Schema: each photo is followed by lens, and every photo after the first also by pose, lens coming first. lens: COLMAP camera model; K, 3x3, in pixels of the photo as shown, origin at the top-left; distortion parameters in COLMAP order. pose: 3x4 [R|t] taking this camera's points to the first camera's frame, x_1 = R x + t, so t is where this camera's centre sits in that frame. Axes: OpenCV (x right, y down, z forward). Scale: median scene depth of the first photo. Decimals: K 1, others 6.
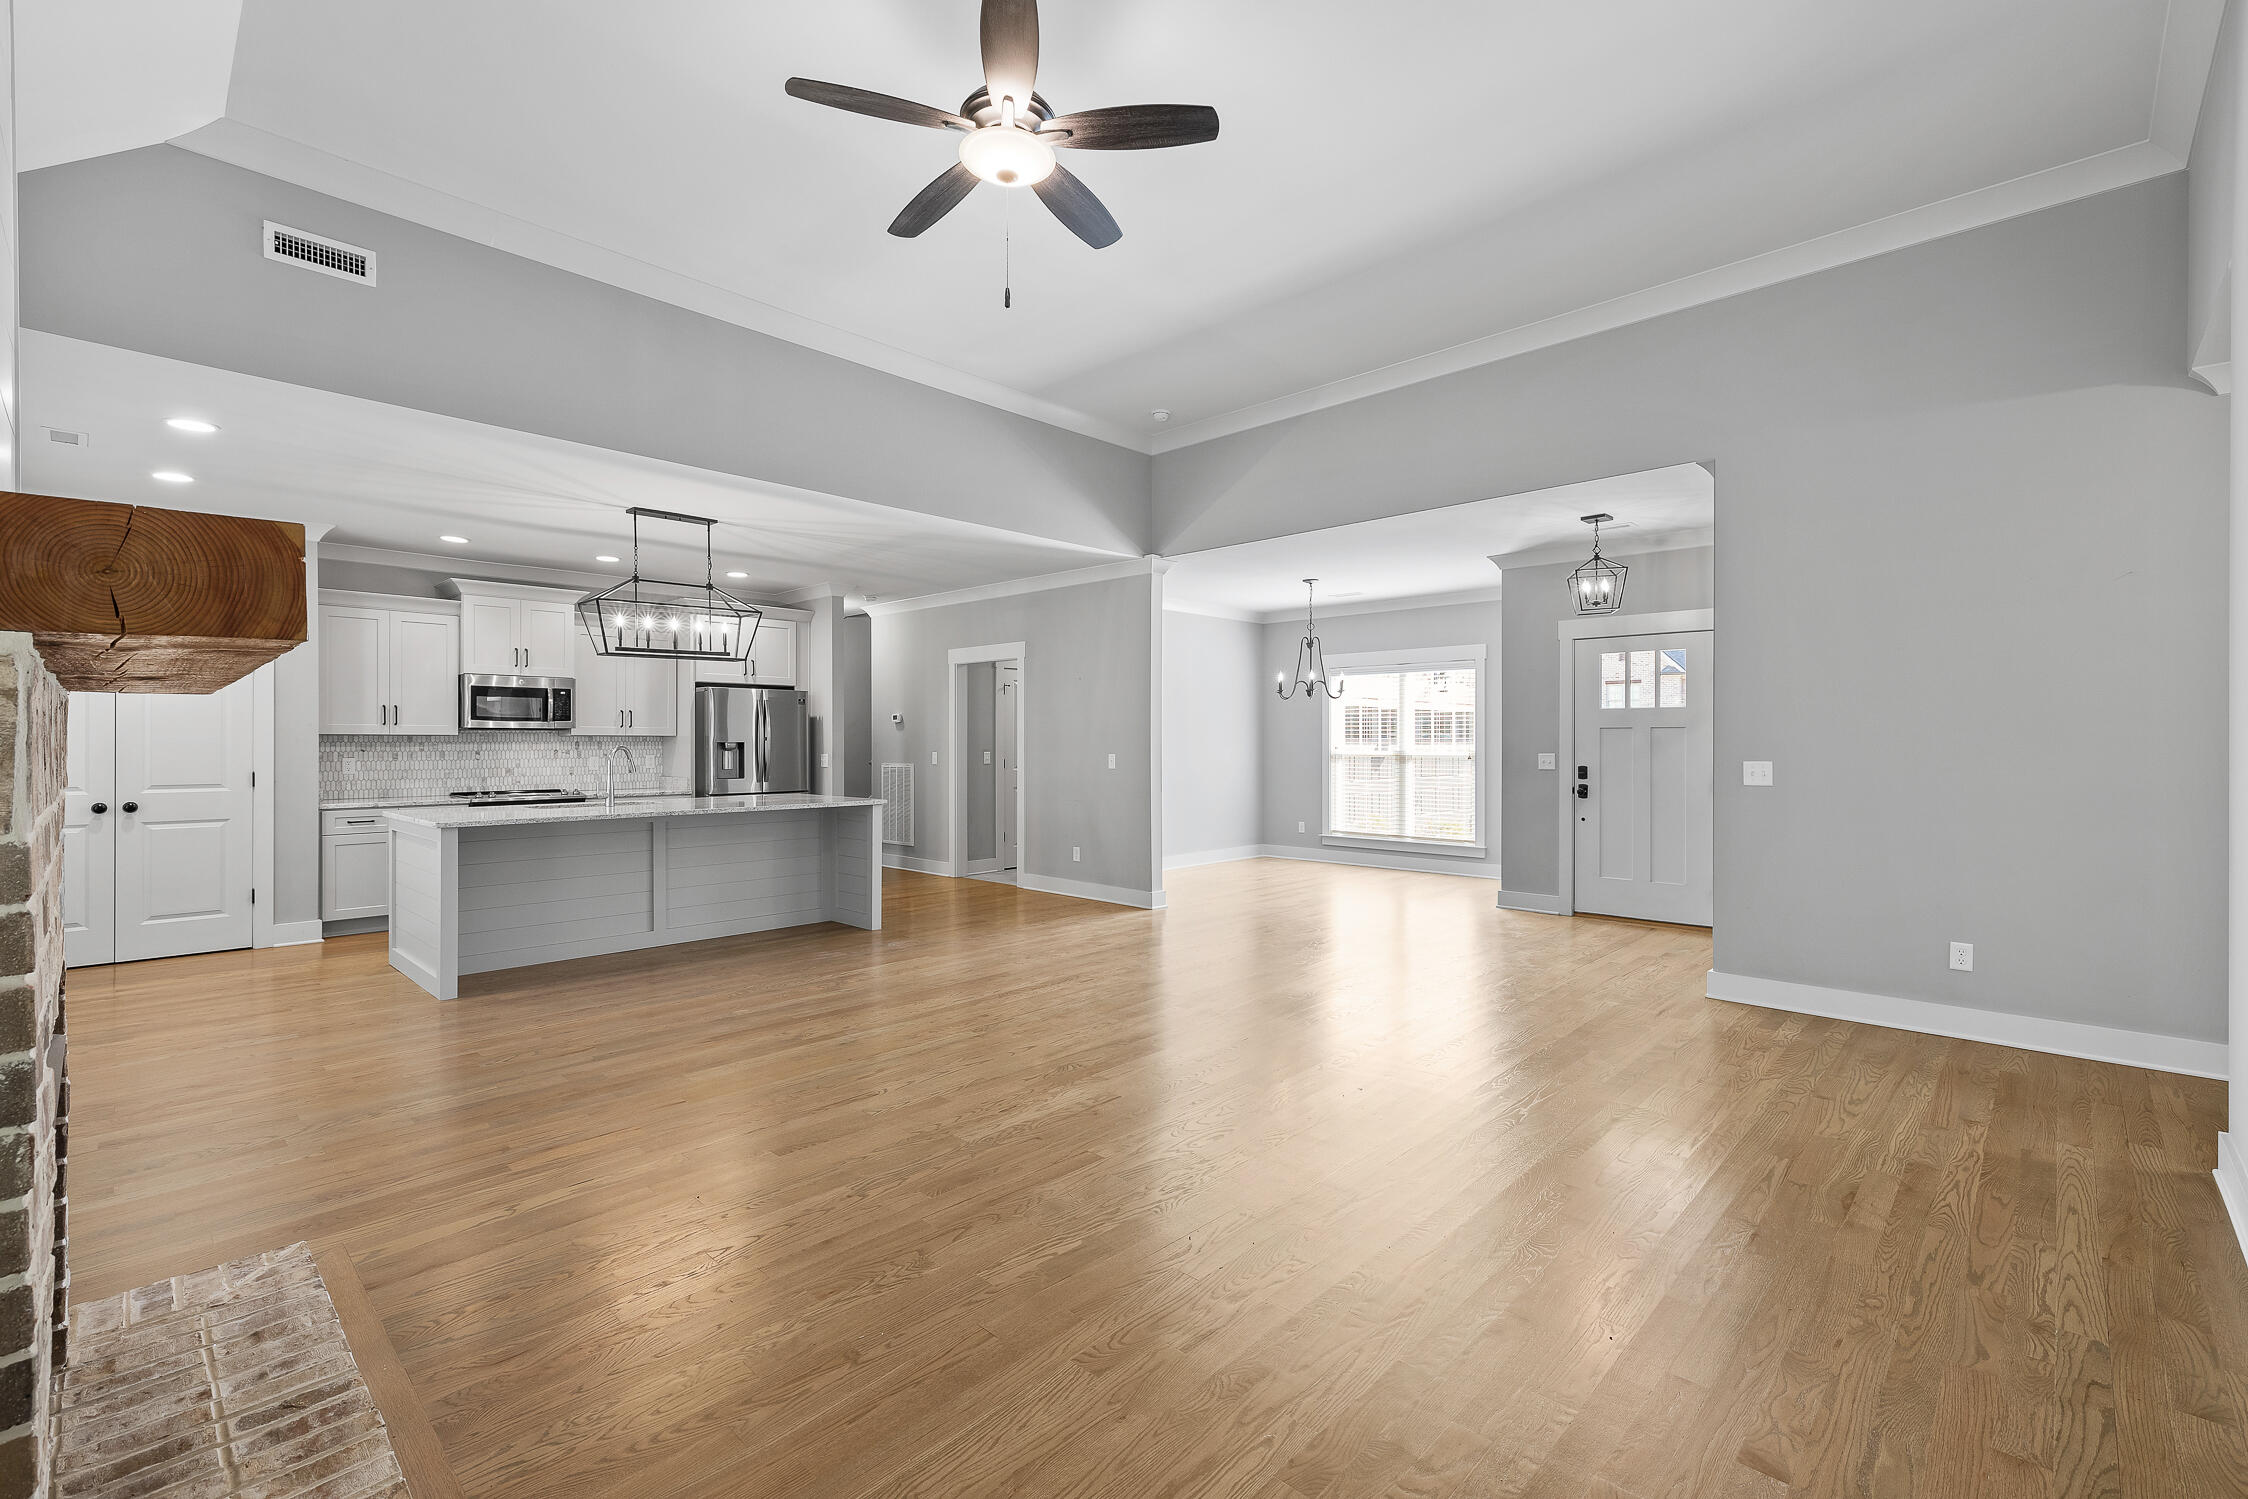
lens RADIAL K [[976.2, 0, 1124.5], [0, 976.2, 741.1], [0, 0, 1]] dist [0.003276, -0.000430]
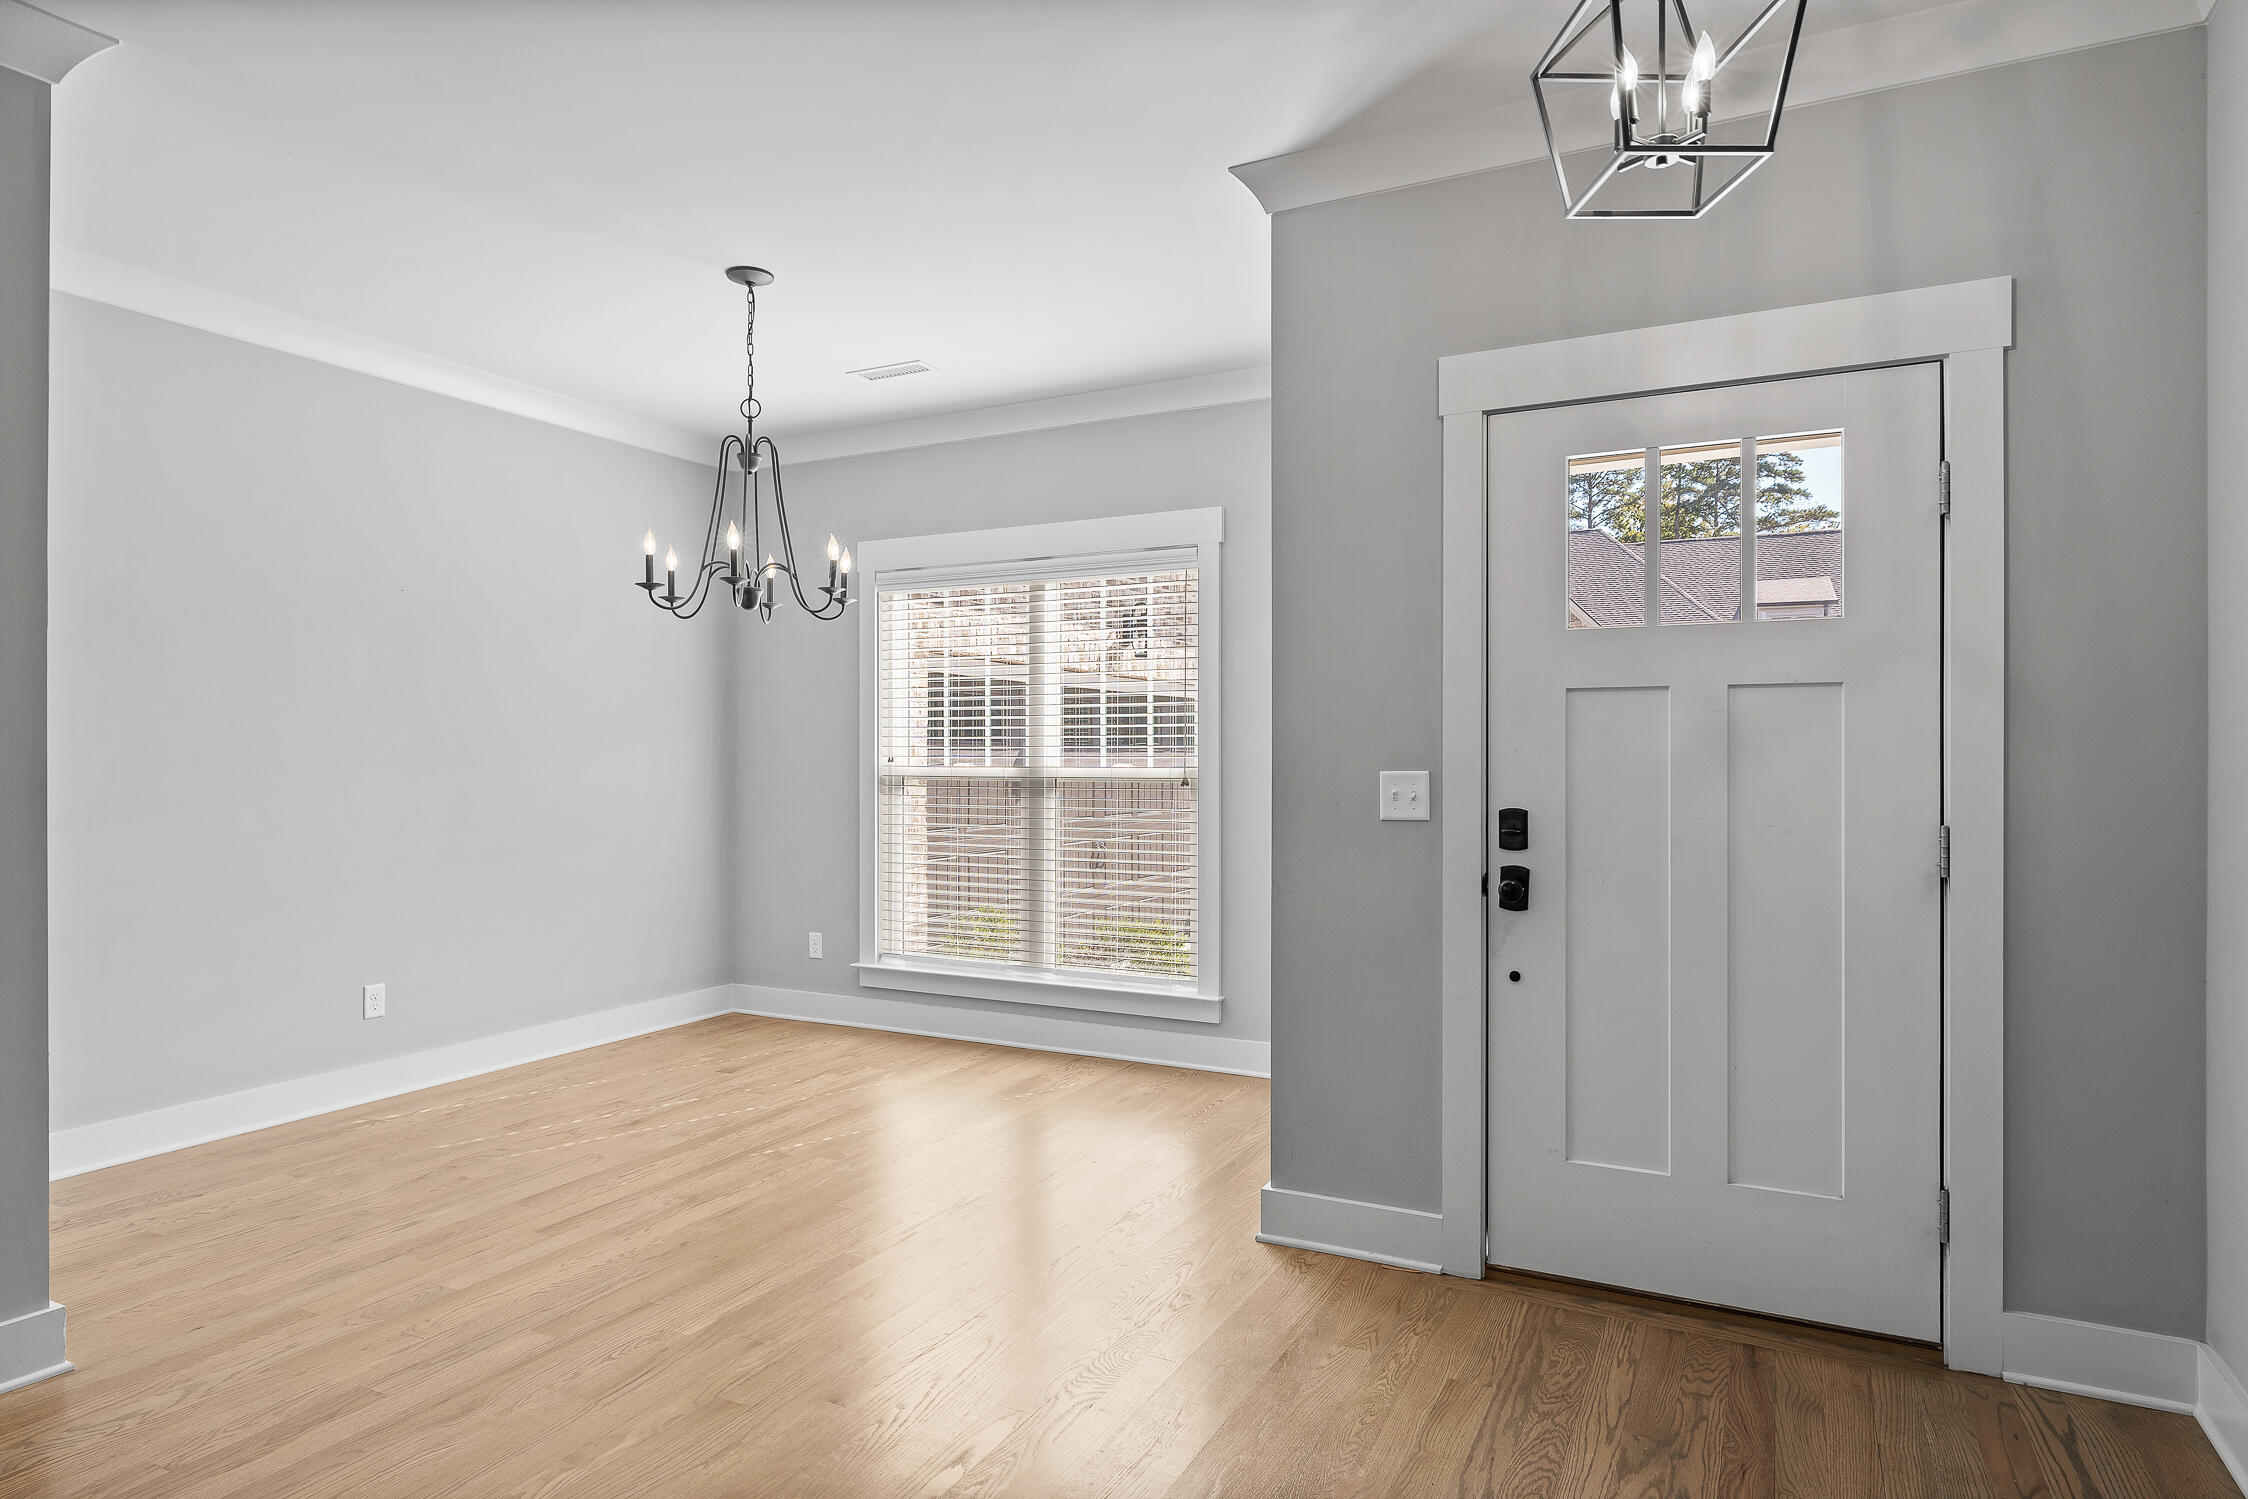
lens RADIAL K [[1268.2, 0, 1138.6], [0, 1268.2, 747.1], [0, 0, 1]] dist [0.000764, -0.000493]
pose [[0.958416, 0.002812, 0.285362, 0.233658], [-0.000026, 0.999952, -0.009765, 0.009184], [-0.285376, 0.009351, 0.958370, 0.637975]]
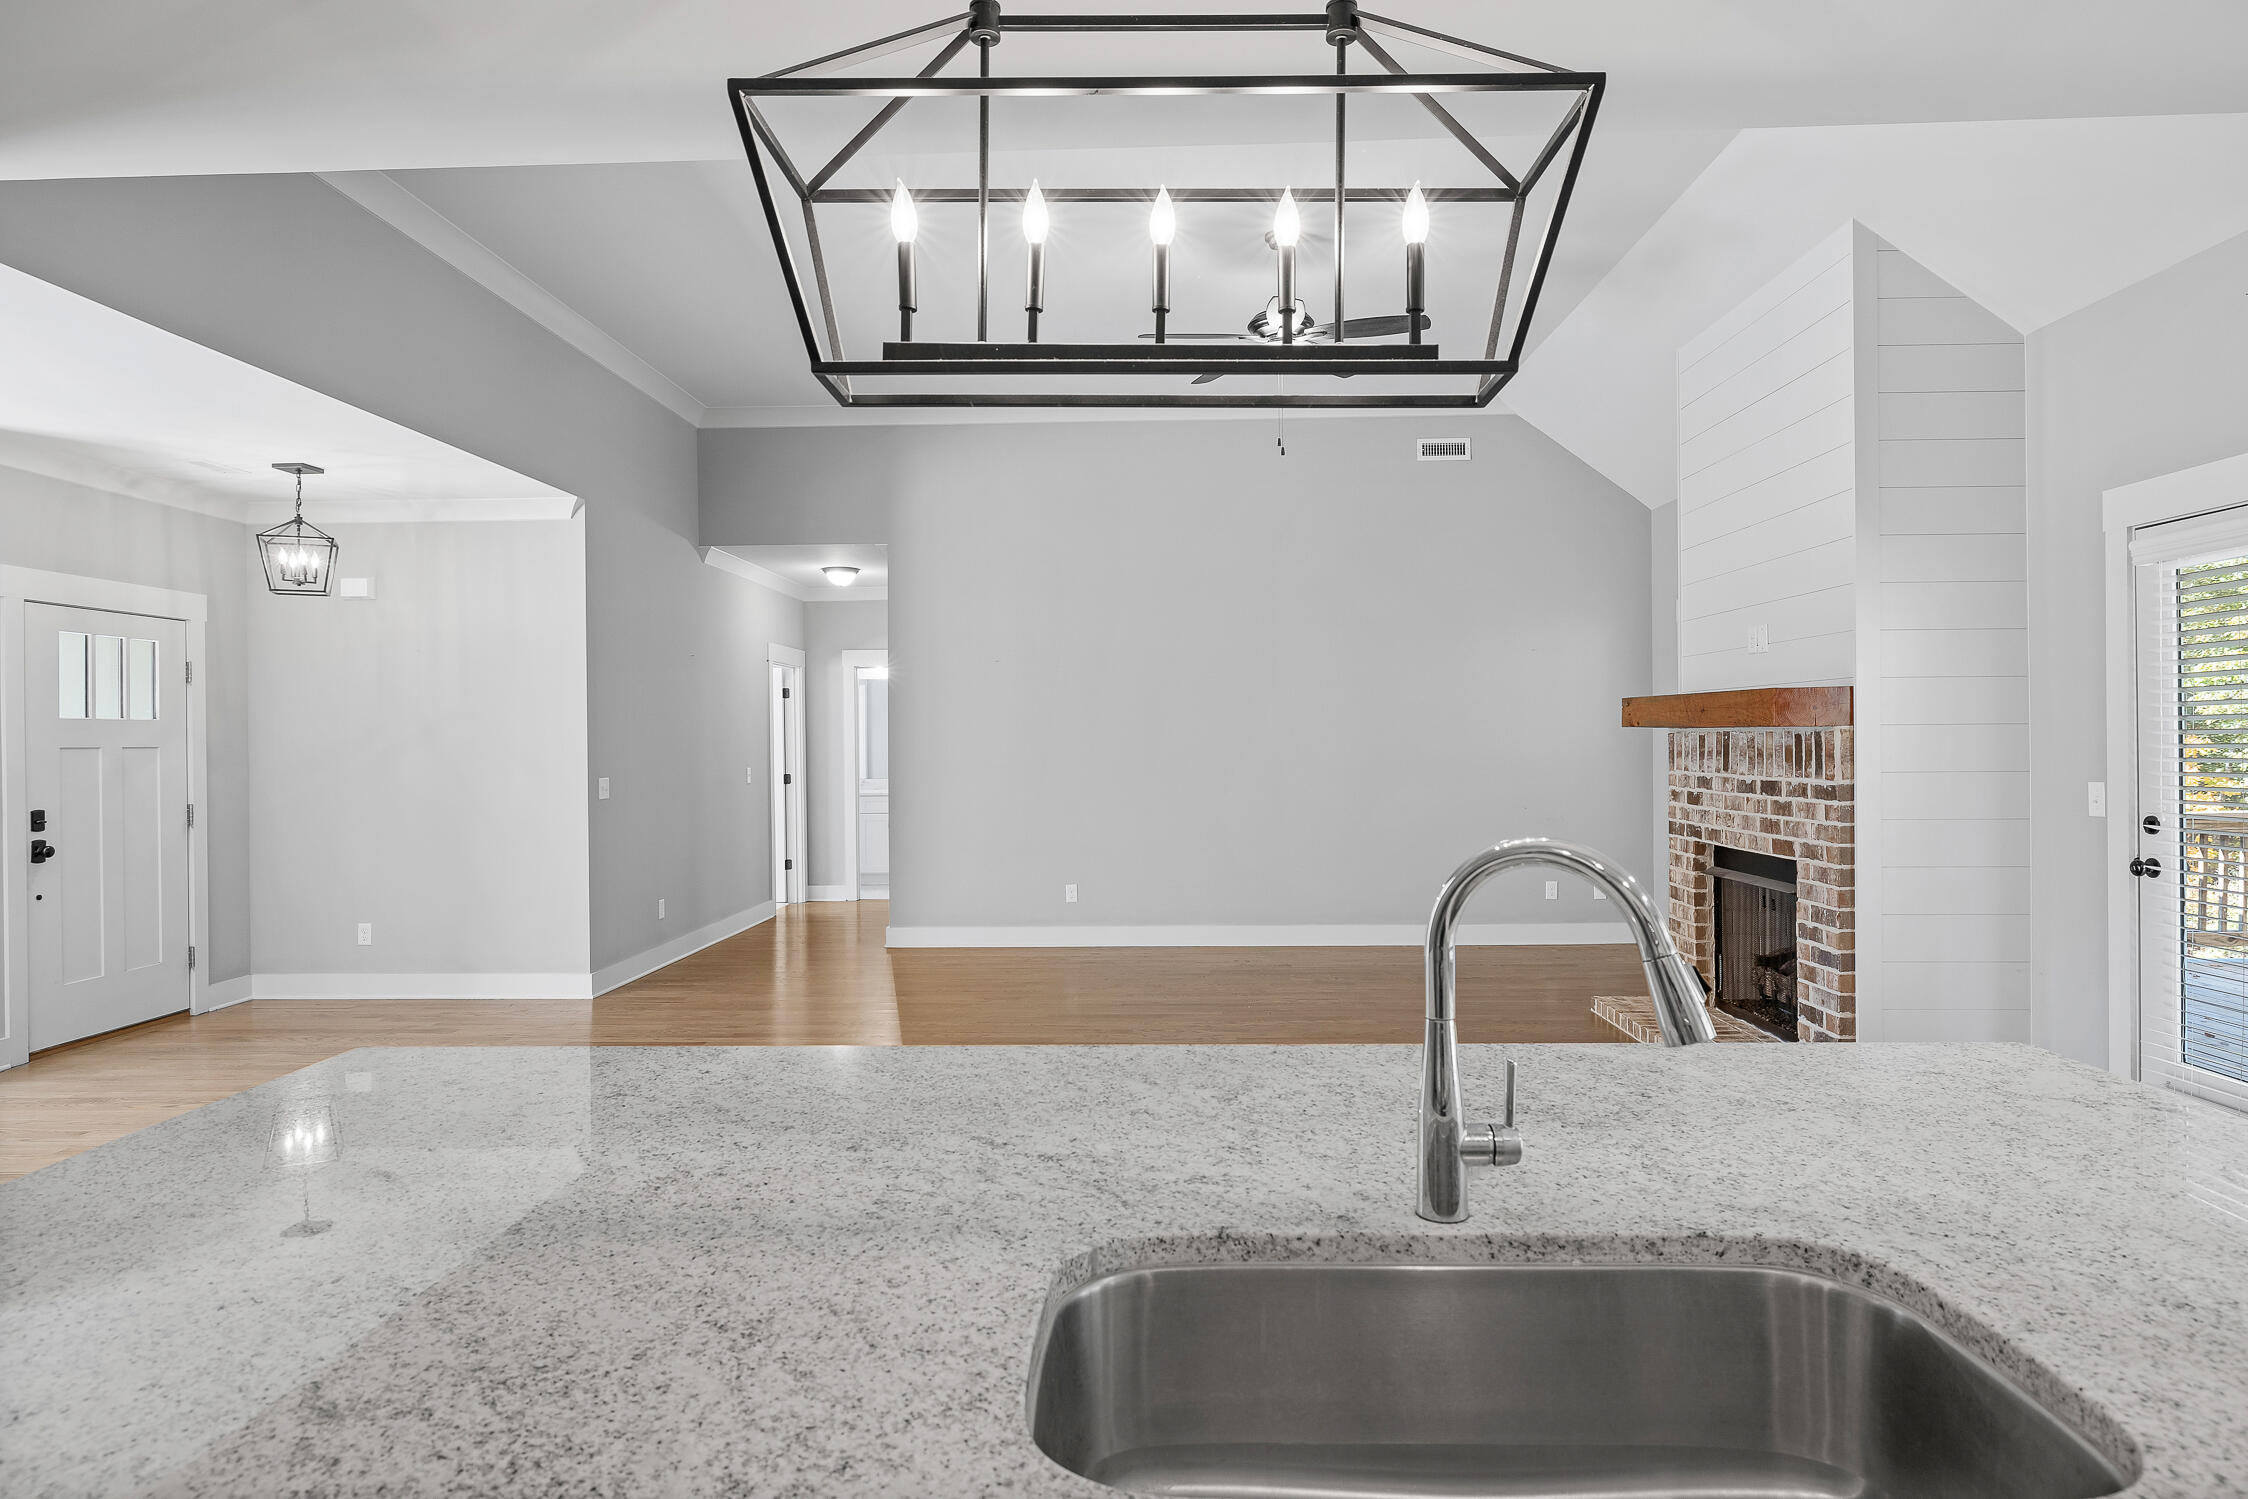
lens RADIAL K [[1219.5, 0, 1115.7], [0, 1219.5, 742.5], [0, 0, 1]] dist [0.005245, -0.002377]
pose [[-0.661322, 0.006410, 0.750075, -0.547508], [0.010255, 0.999947, 0.000496, -0.010393], [-0.750032, 0.008020, -0.661353, 0.998718]]
